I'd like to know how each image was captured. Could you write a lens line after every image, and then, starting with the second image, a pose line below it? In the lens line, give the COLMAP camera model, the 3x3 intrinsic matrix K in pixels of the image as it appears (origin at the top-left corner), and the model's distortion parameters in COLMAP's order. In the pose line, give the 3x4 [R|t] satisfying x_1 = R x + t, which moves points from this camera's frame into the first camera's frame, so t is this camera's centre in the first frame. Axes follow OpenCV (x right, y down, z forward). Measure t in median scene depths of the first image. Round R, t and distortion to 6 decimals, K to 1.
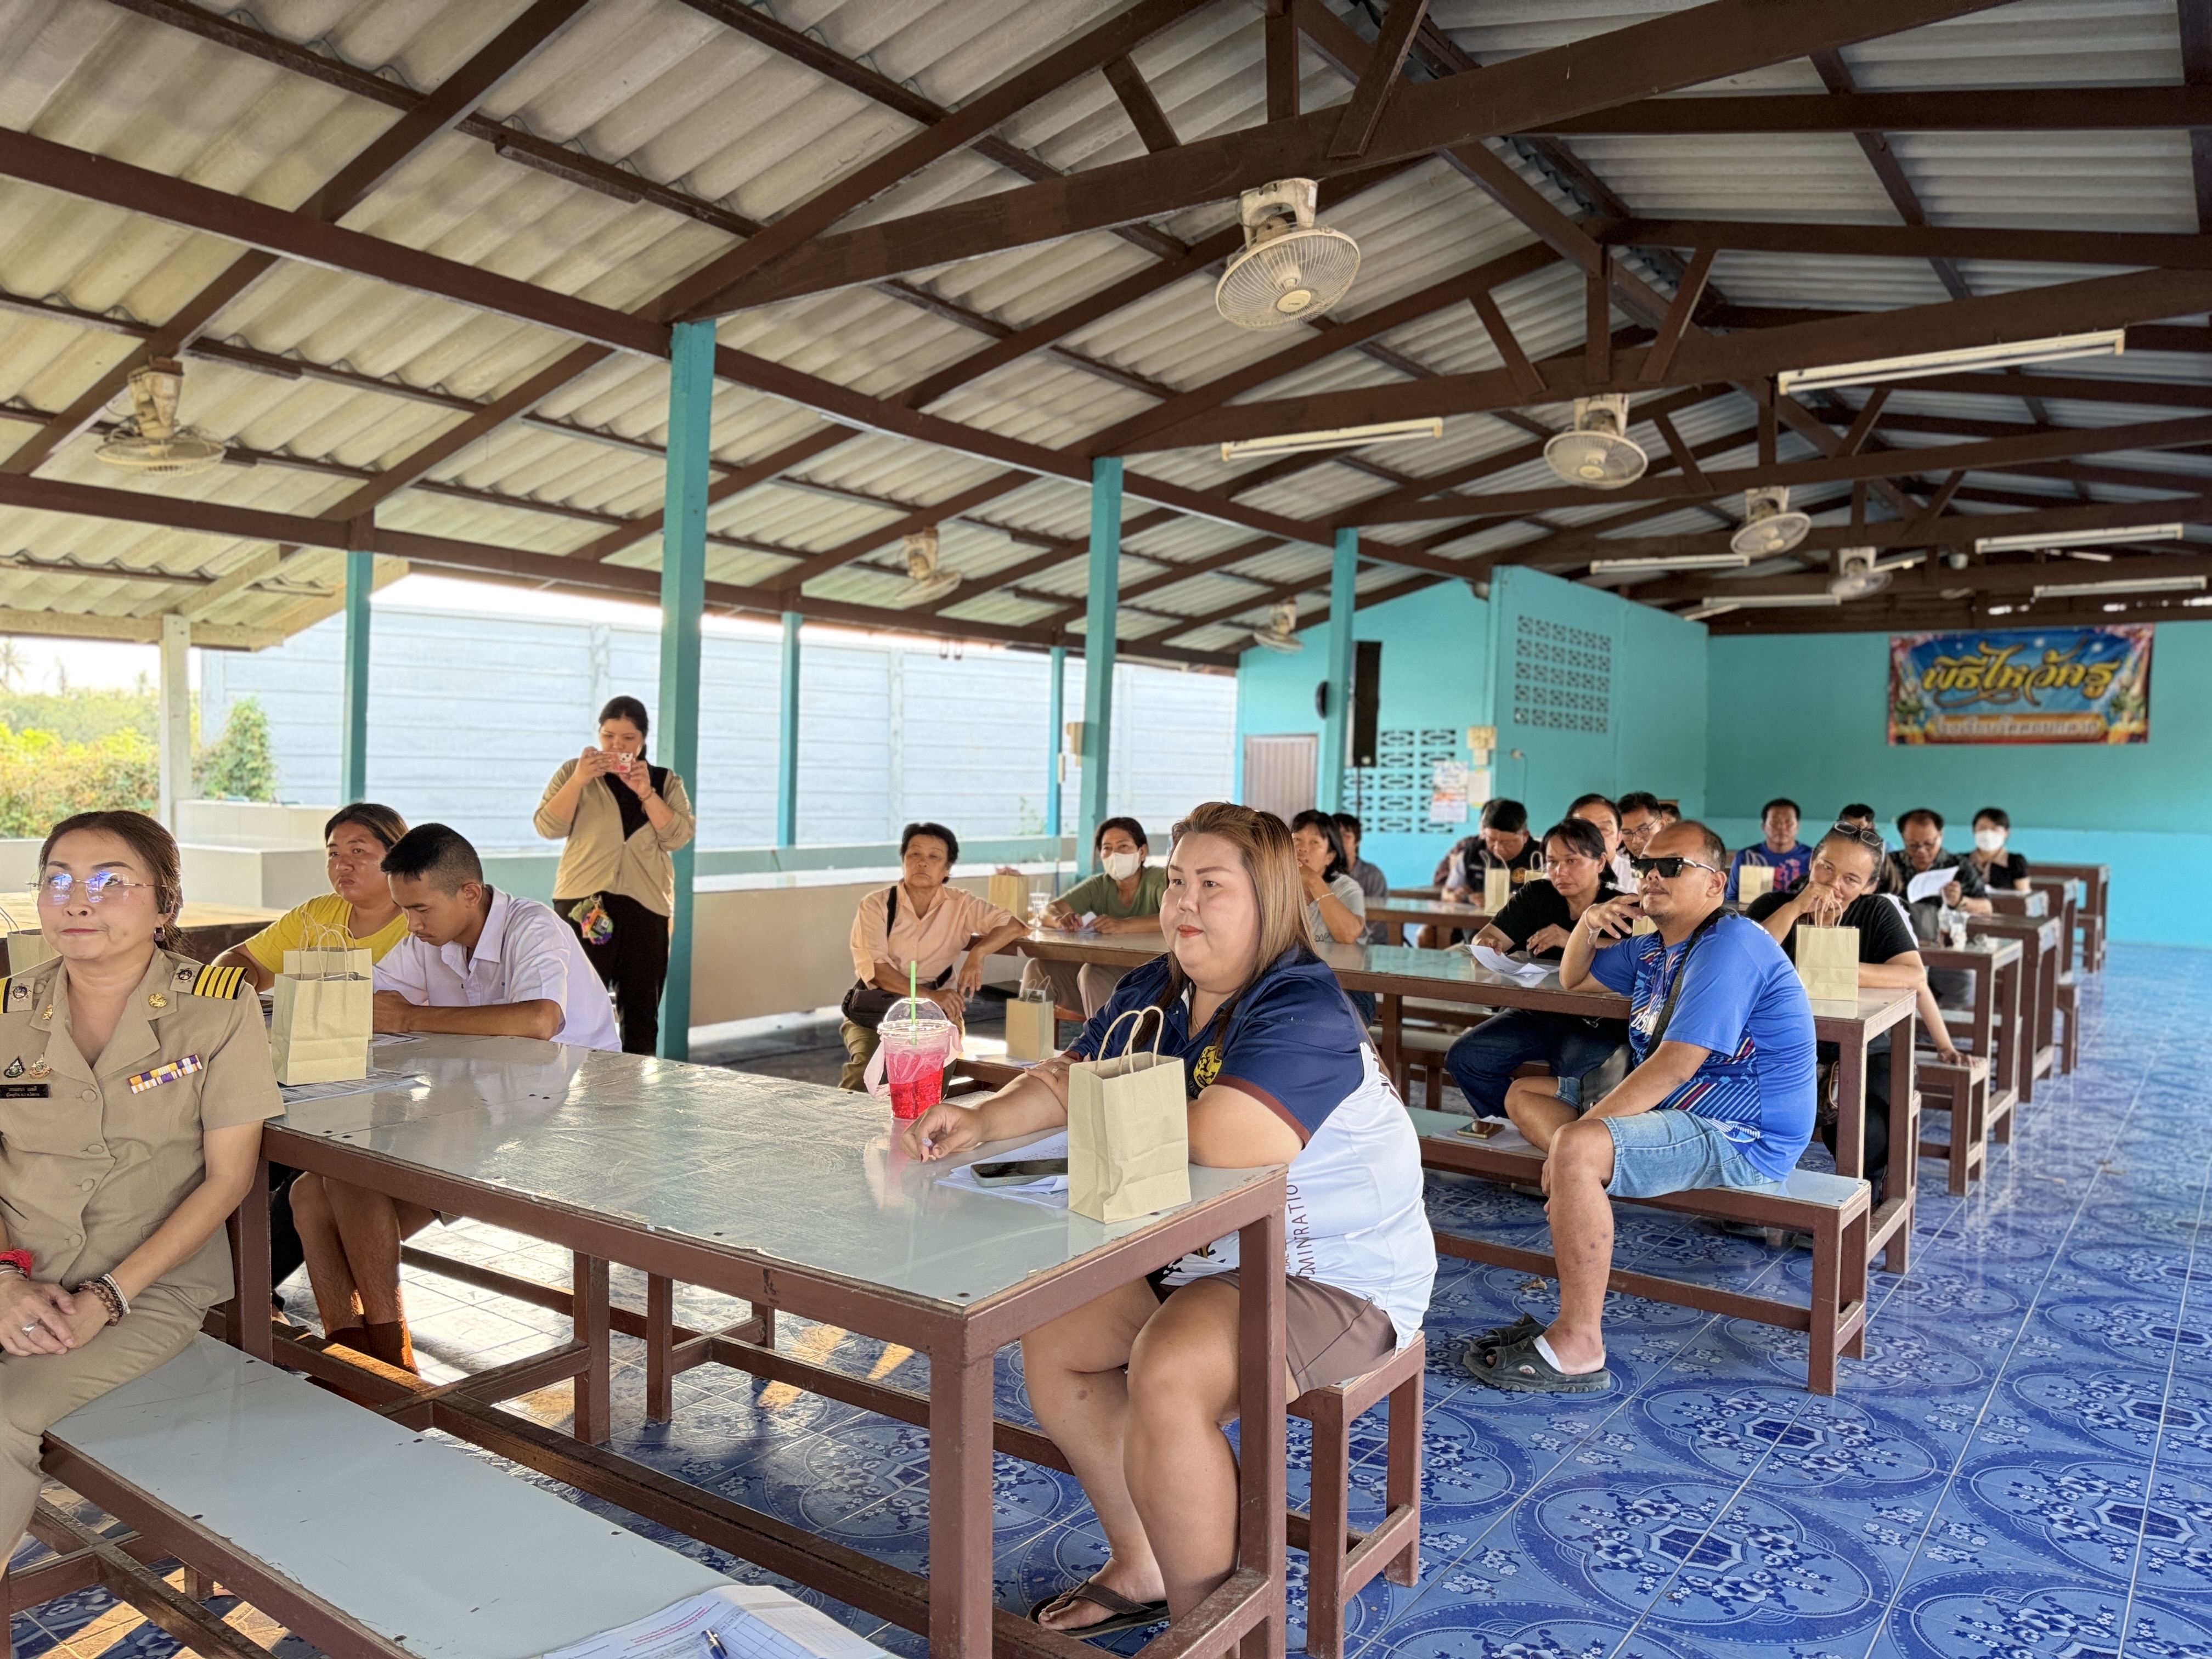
lens RADIAL K [[1562.9, 0, 1103.4], [0, 1562.9, 838.1], [0, 0, 1]] dist [0.153046, -0.113786]
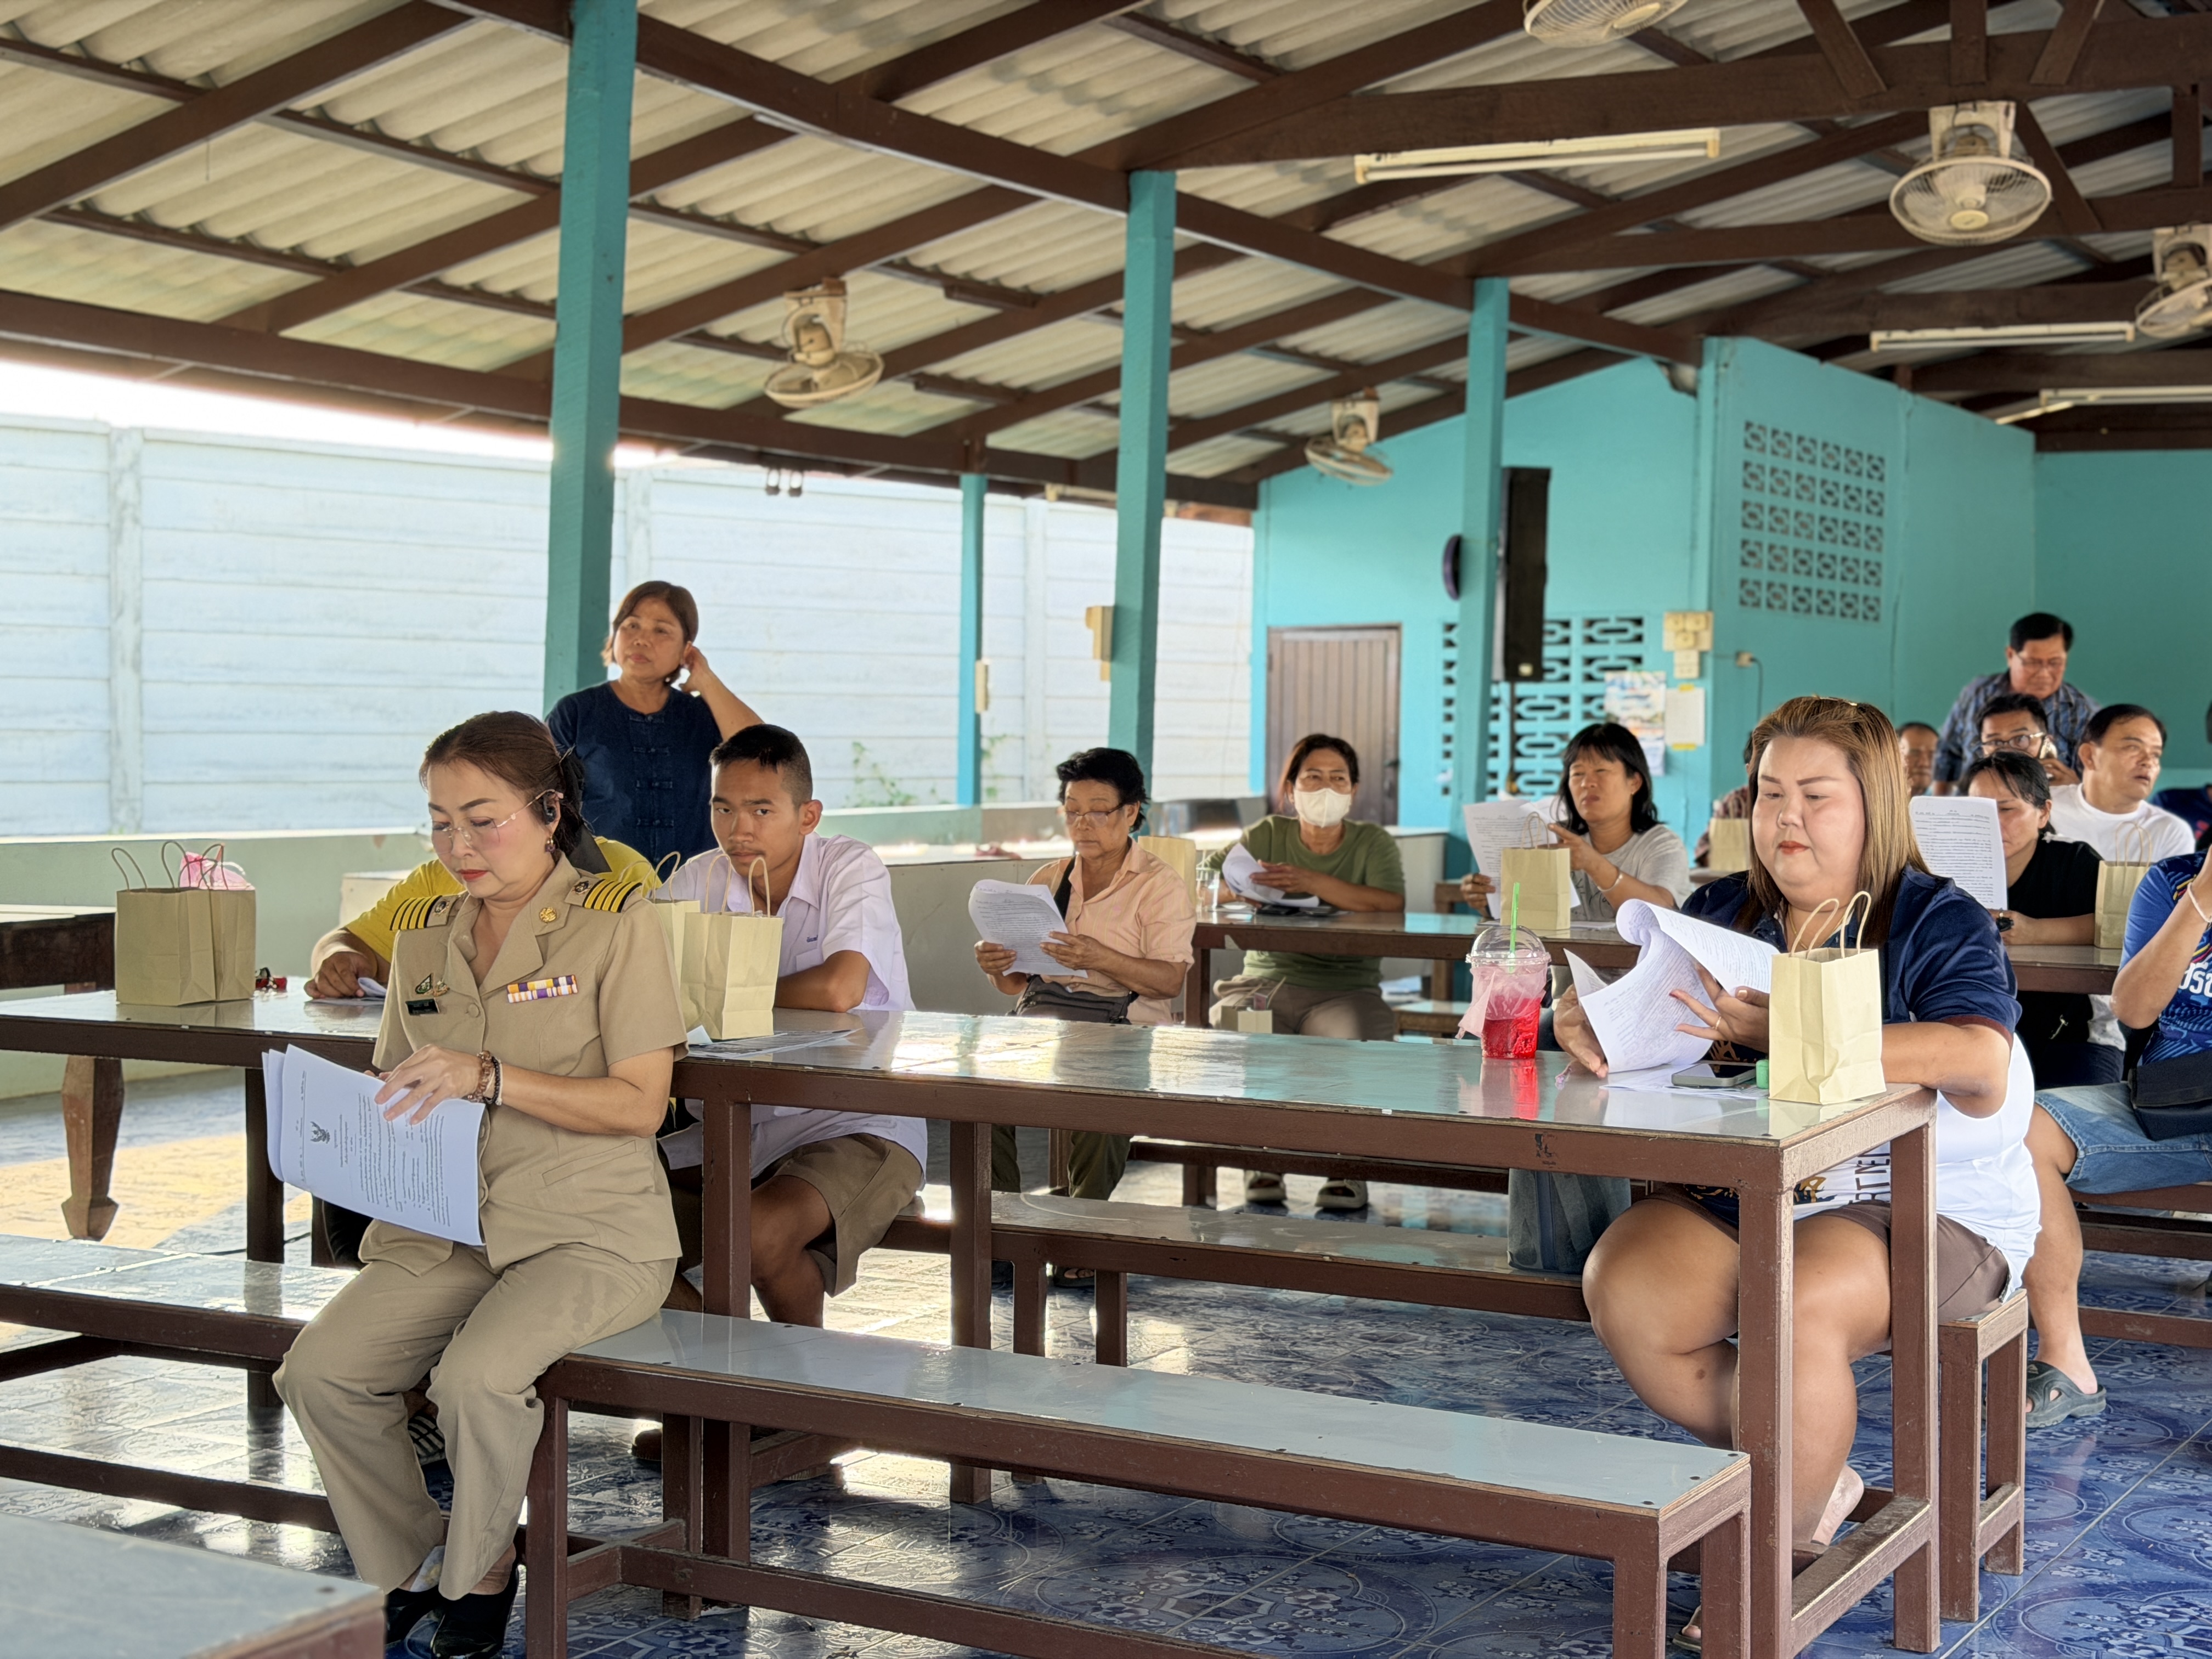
lens RADIAL K [[3193.4, 0, 1106.0], [0, 3193.4, 829.5], [0, 0, 1]] dist [0.136988, 0.154380]
pose [[0.993929, -0.010992, 0.109471, -0.116151], [0.011345, 0.999932, -0.002607, 0.011529], [-0.109435, 0.003834, 0.993987, -0.171602]]
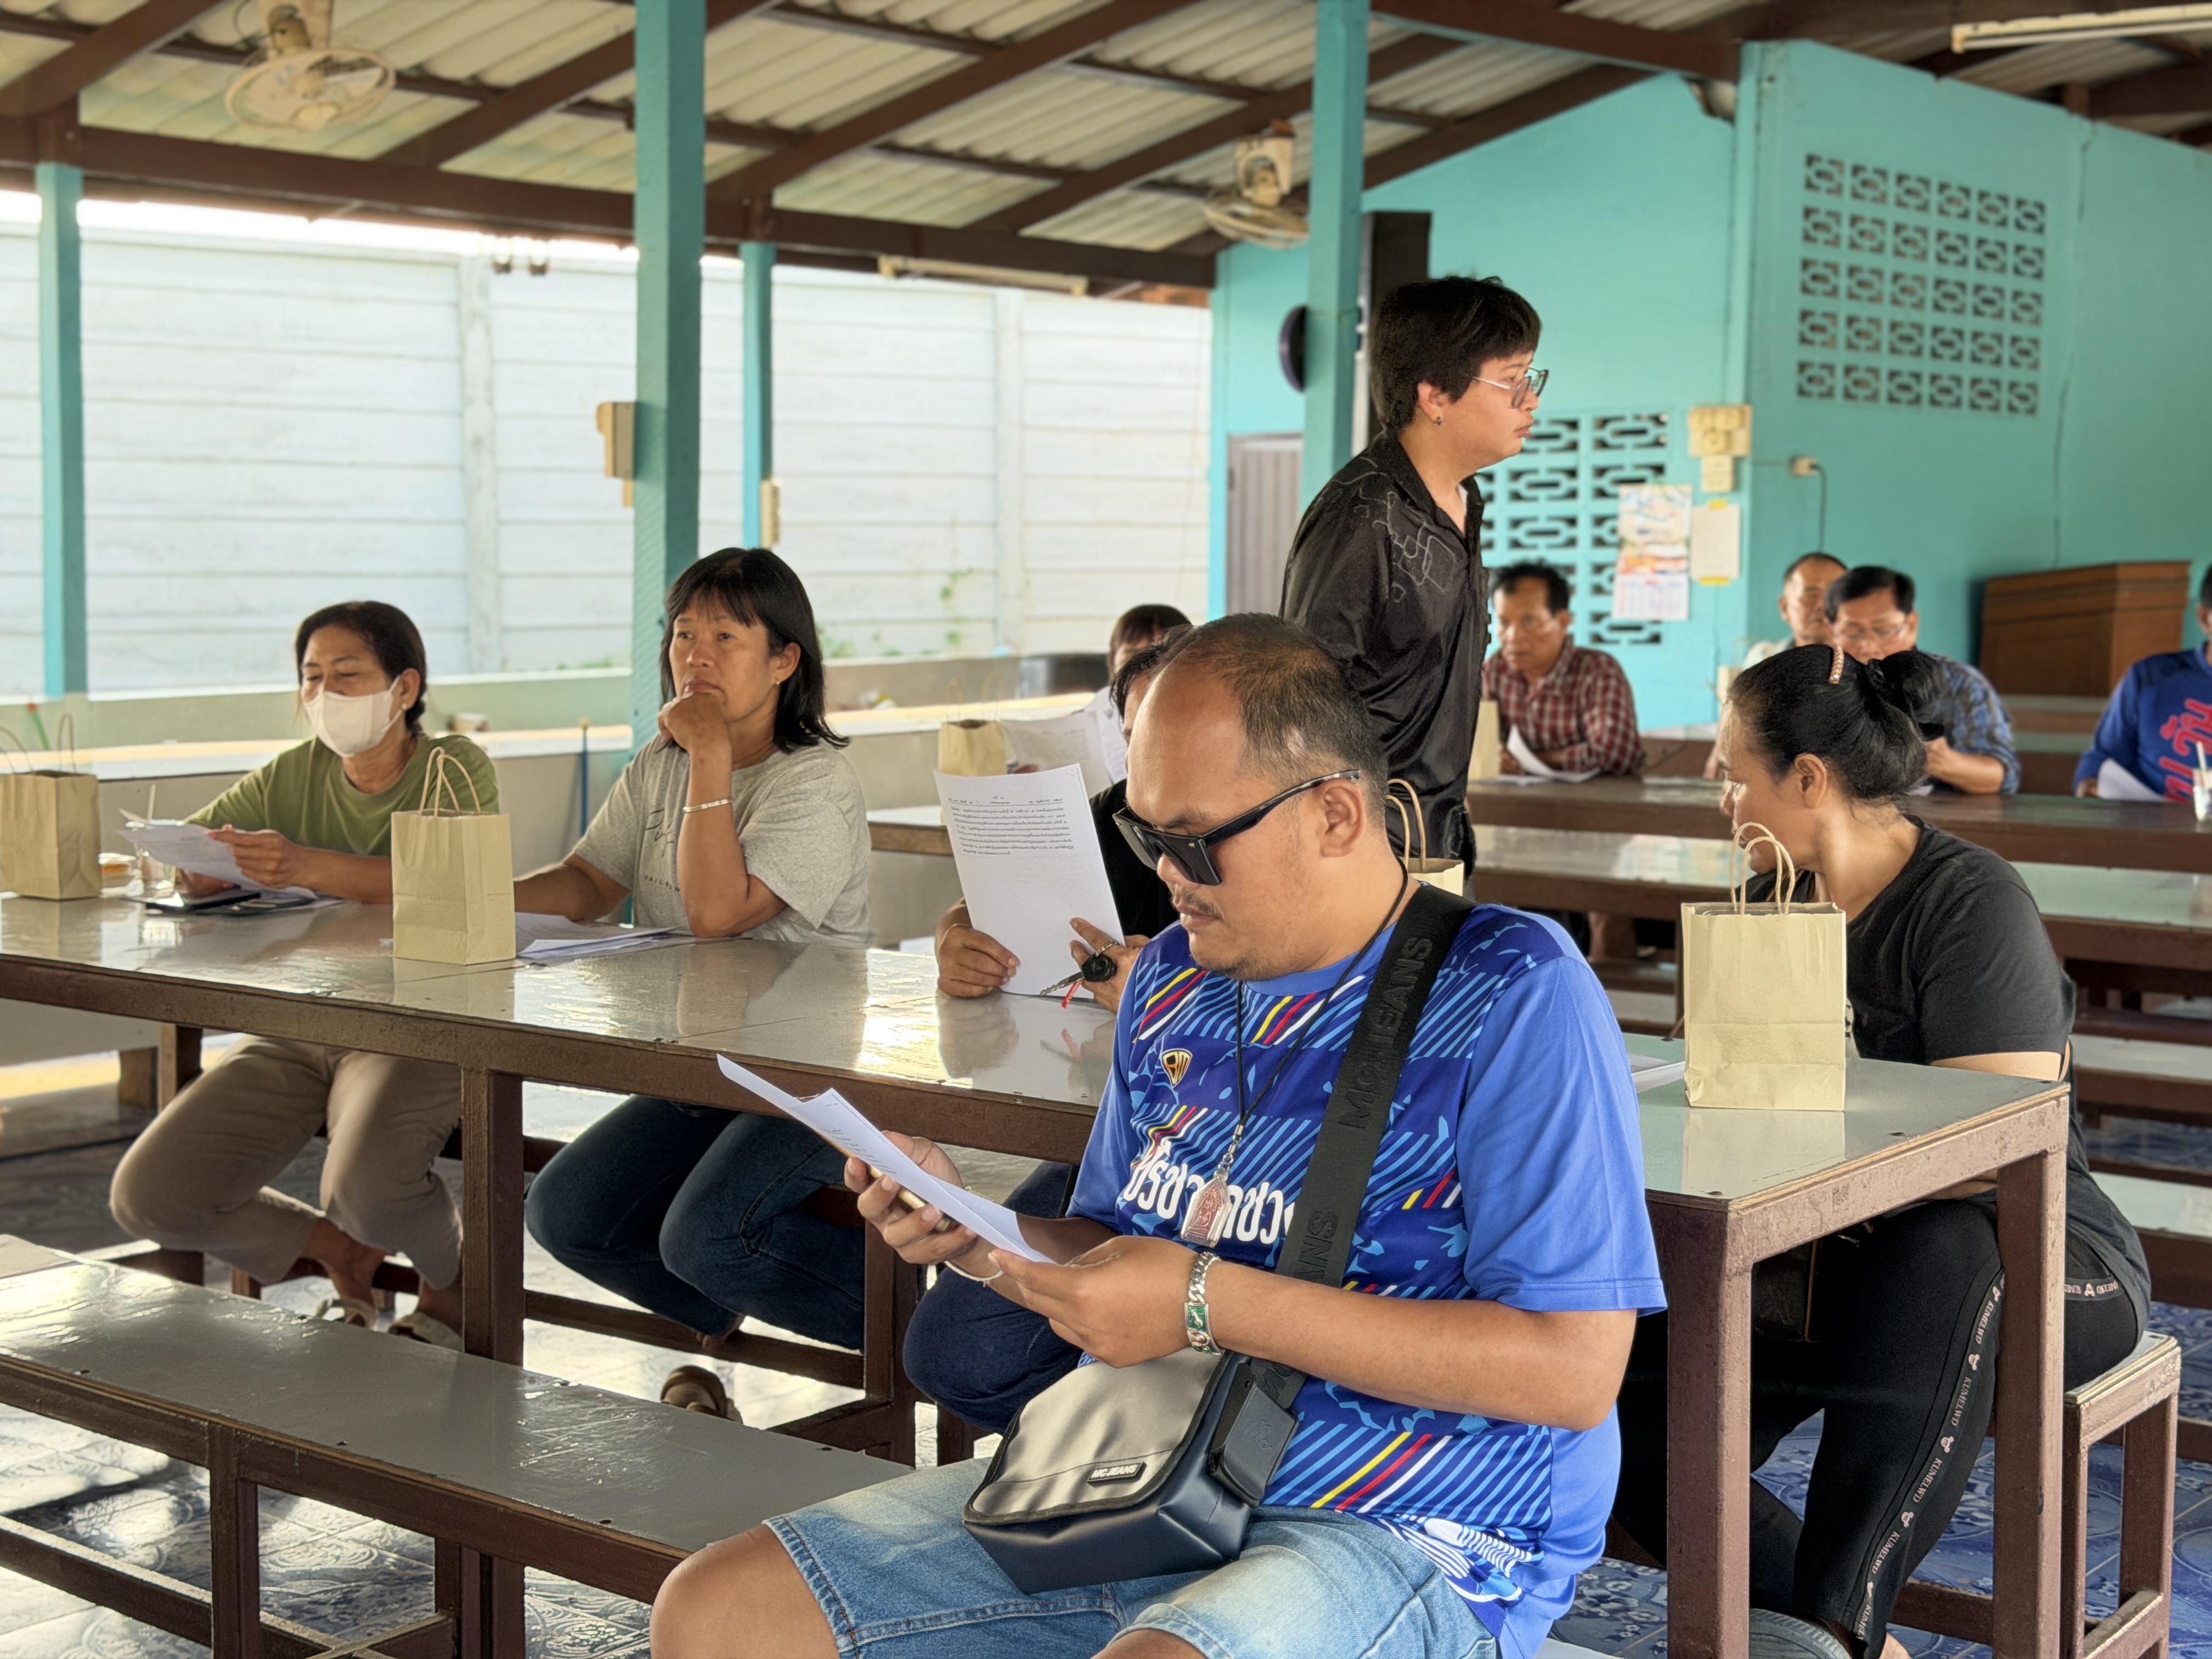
lens RADIAL K [[3094.0, 0, 1129.2], [0, 3094.0, 829.5], [0, 0, 1]] dist [0.169803, -0.321256]
pose [[0.998836, -0.012409, -0.046613, 0.124199], [0.014938, 0.998412, 0.054314, -0.000812], [0.045865, -0.054947, 0.997435, 0.108453]]
